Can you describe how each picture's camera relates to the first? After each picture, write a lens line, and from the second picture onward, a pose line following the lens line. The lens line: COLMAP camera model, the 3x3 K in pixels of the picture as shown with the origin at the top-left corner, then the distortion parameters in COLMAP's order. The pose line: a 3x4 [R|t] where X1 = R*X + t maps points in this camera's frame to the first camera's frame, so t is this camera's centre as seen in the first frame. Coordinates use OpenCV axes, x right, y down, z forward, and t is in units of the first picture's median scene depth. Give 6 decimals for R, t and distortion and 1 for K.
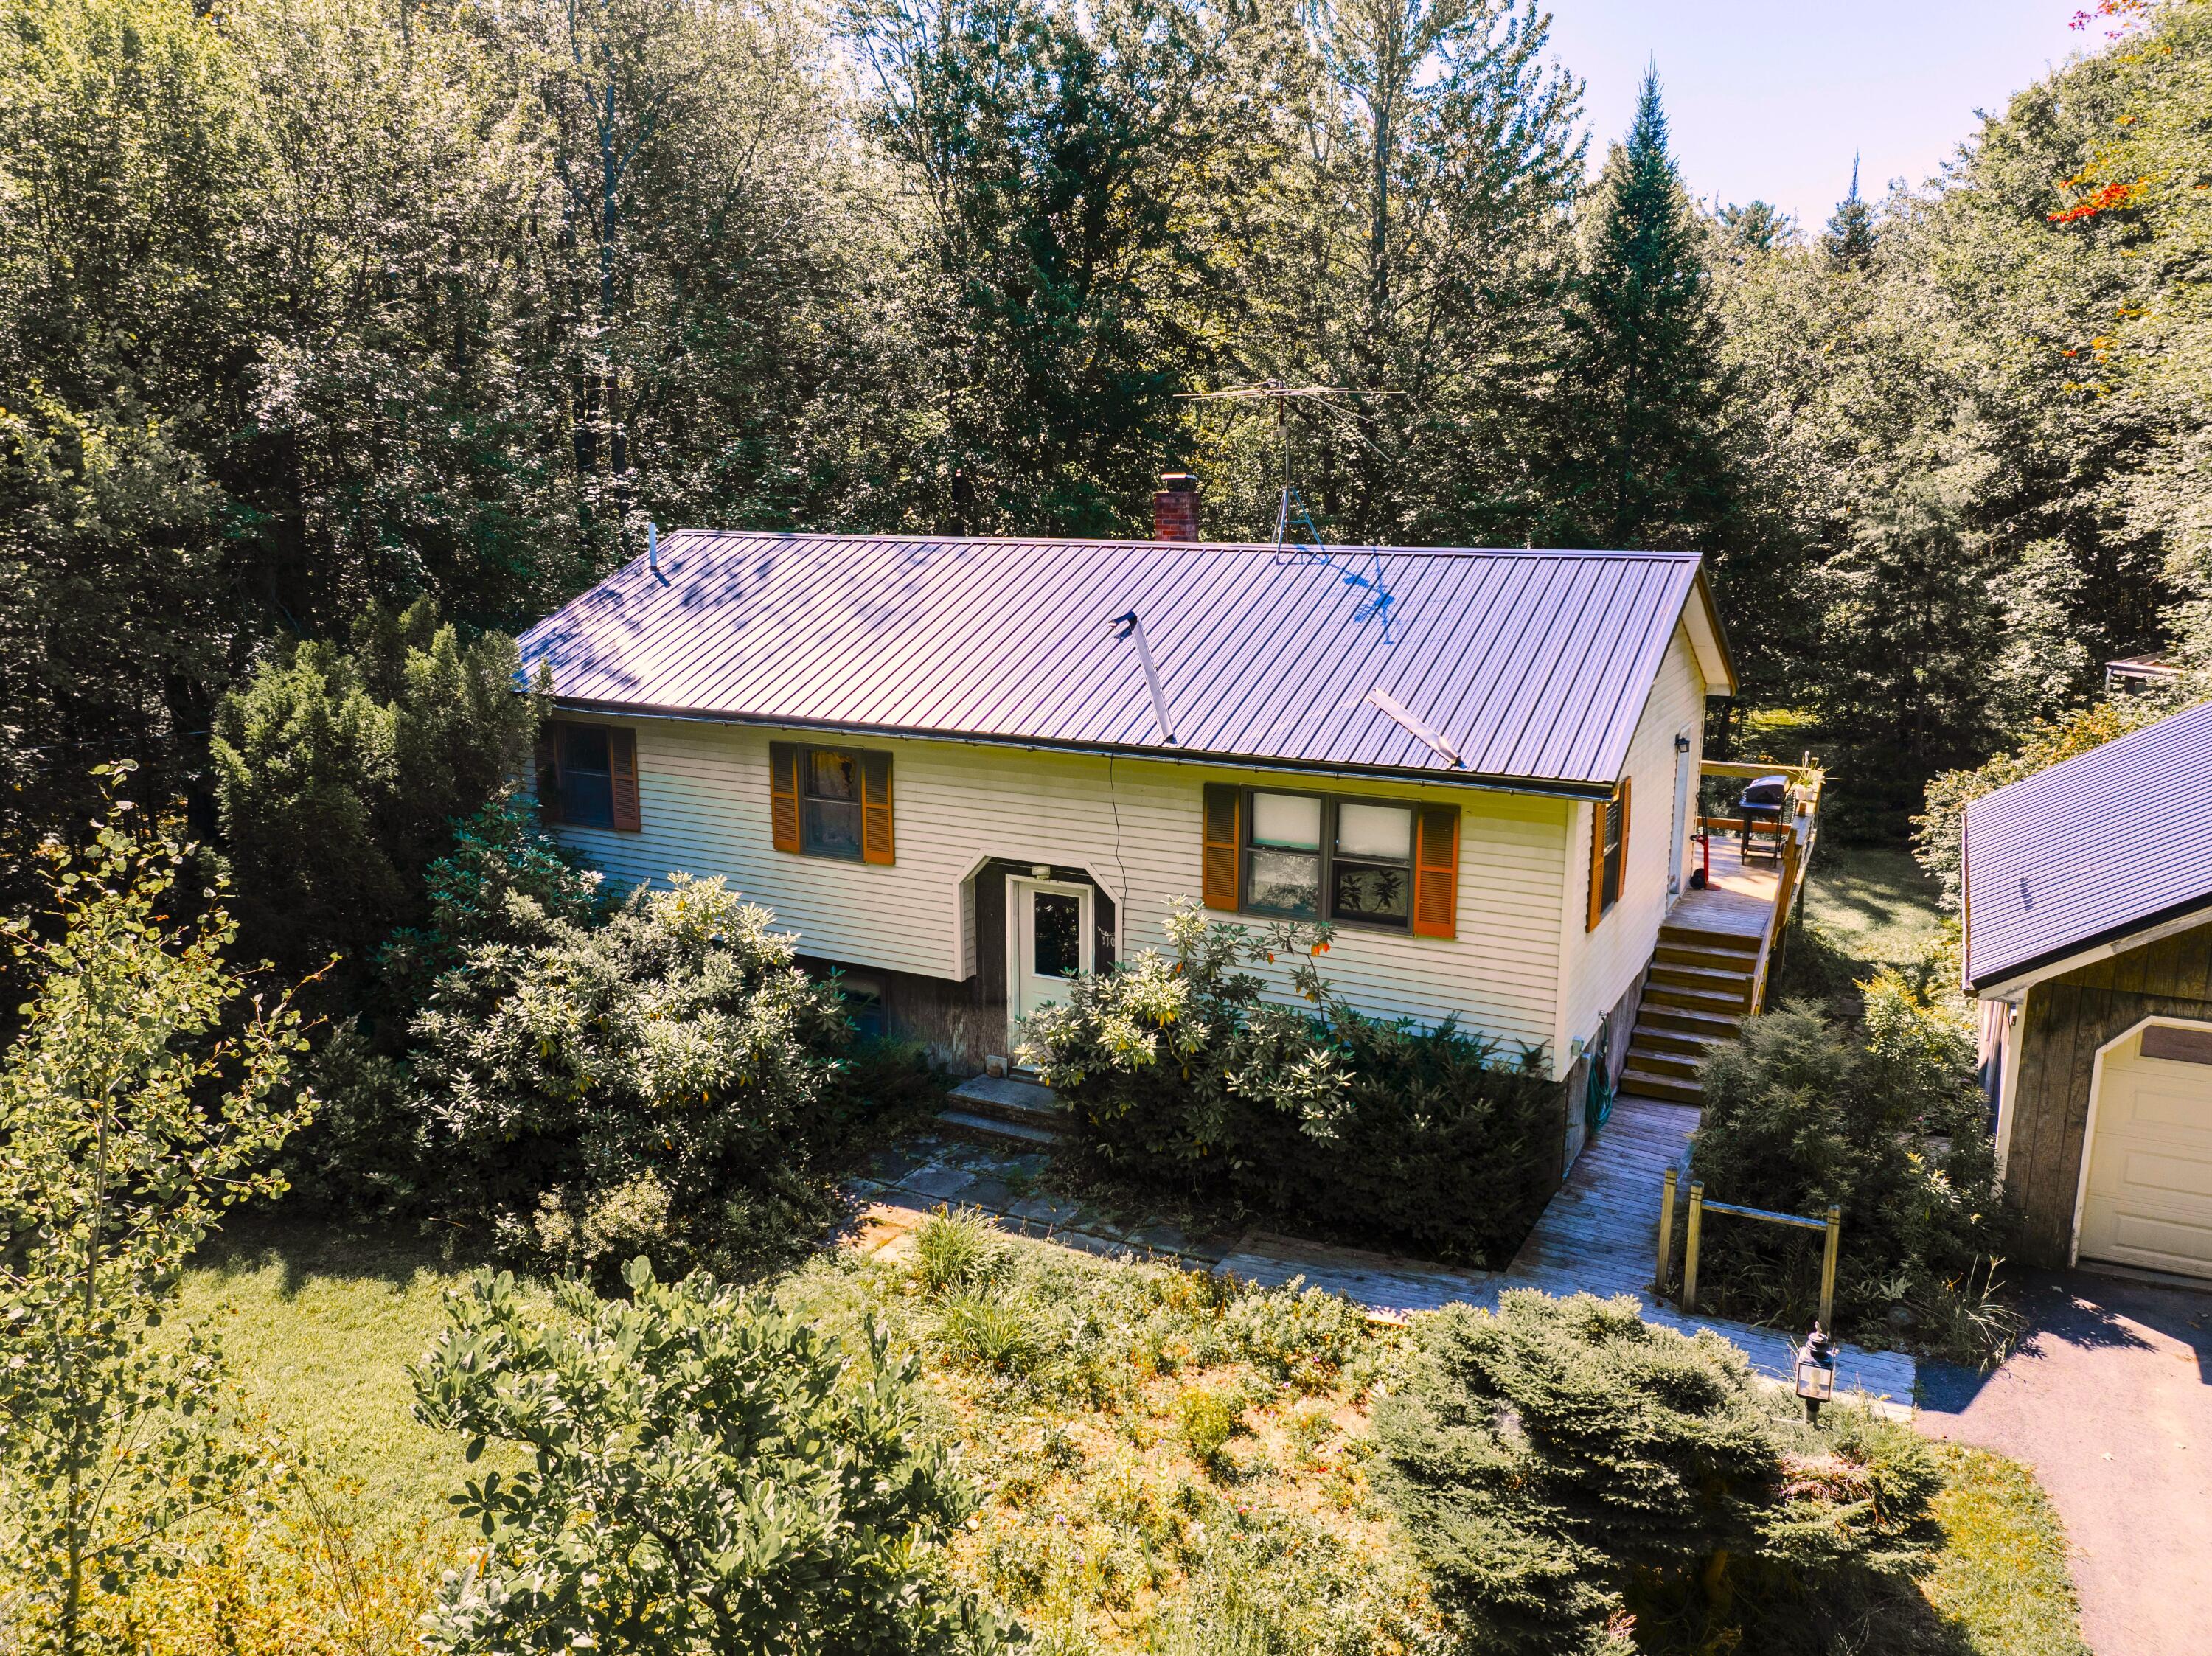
lens RADIAL K [[1585.2, 0, 1112.9], [0, 1585.2, 839.5], [0, 0, 1]] dist [-0.051243, 0.000823]
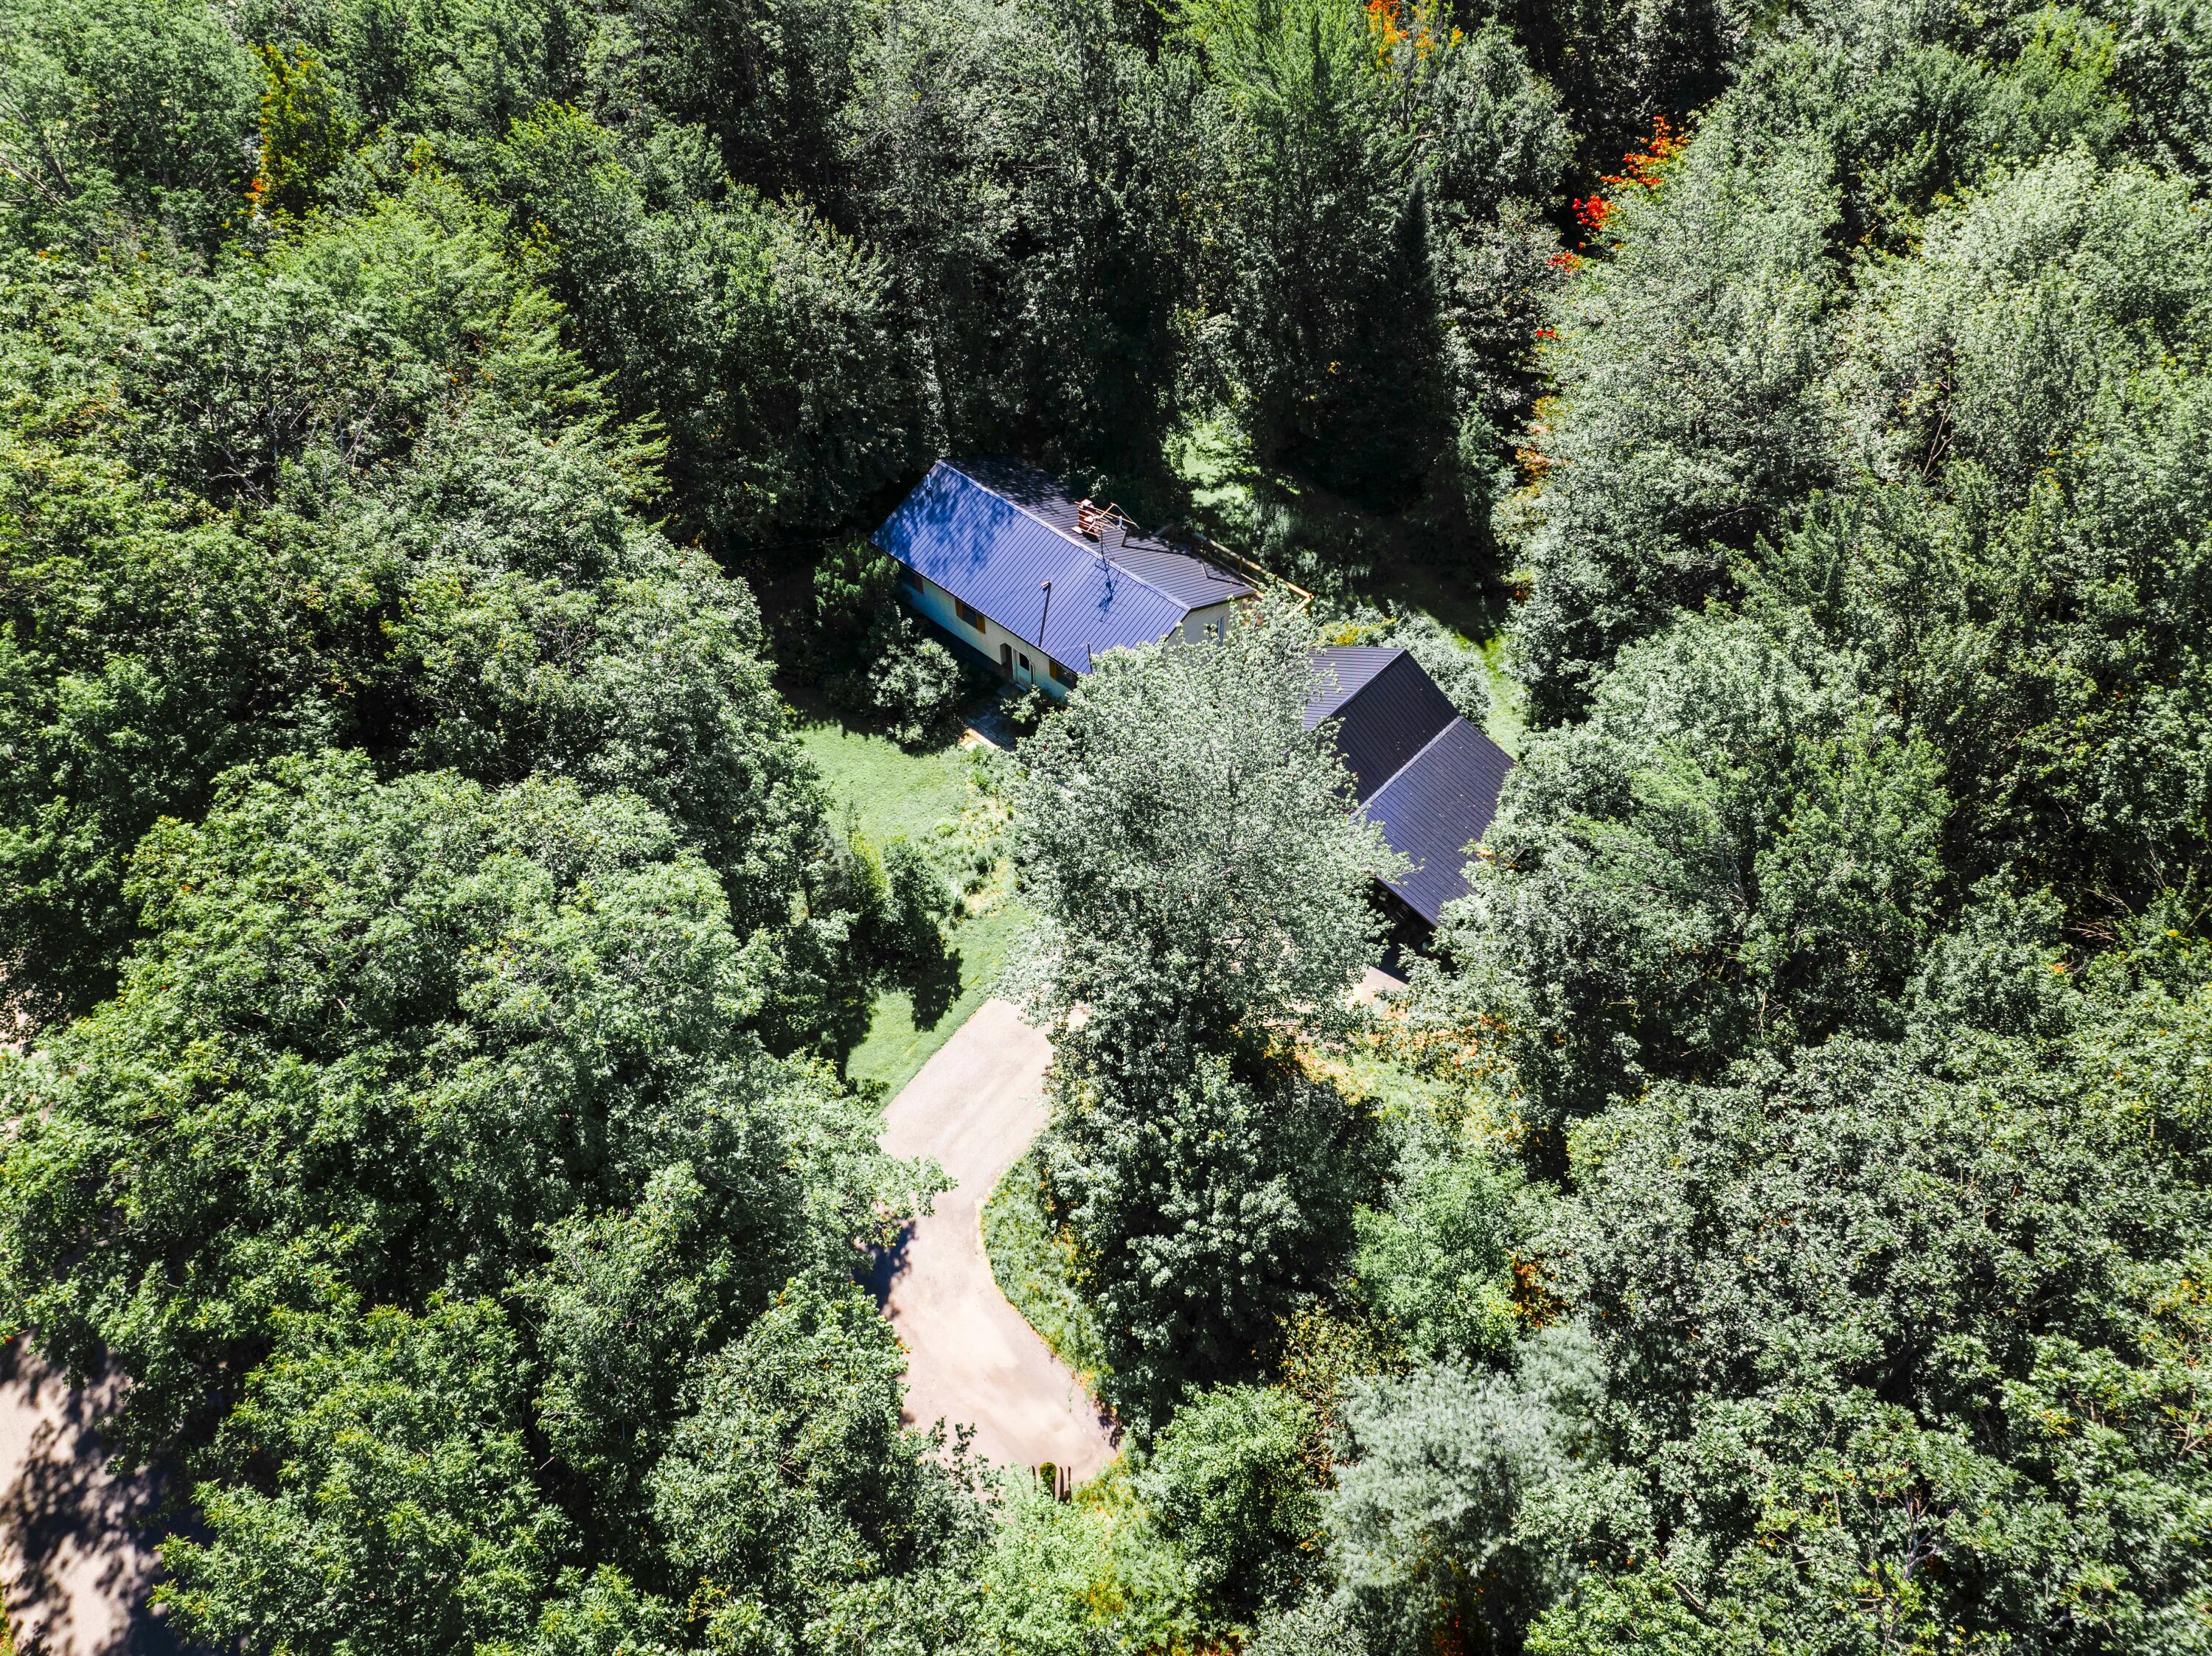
lens RADIAL K [[1585.2, 0, 1109.4], [0, 1585.2, 833.3], [0, 0, 1]] dist [-0.051243, 0.000823]
pose [[0.966383, 0.191056, -0.172050, 1.125662], [-0.051957, 0.800494, 0.597084, -2.374769], [0.251802, -0.568073, 0.783511, -2.724218]]
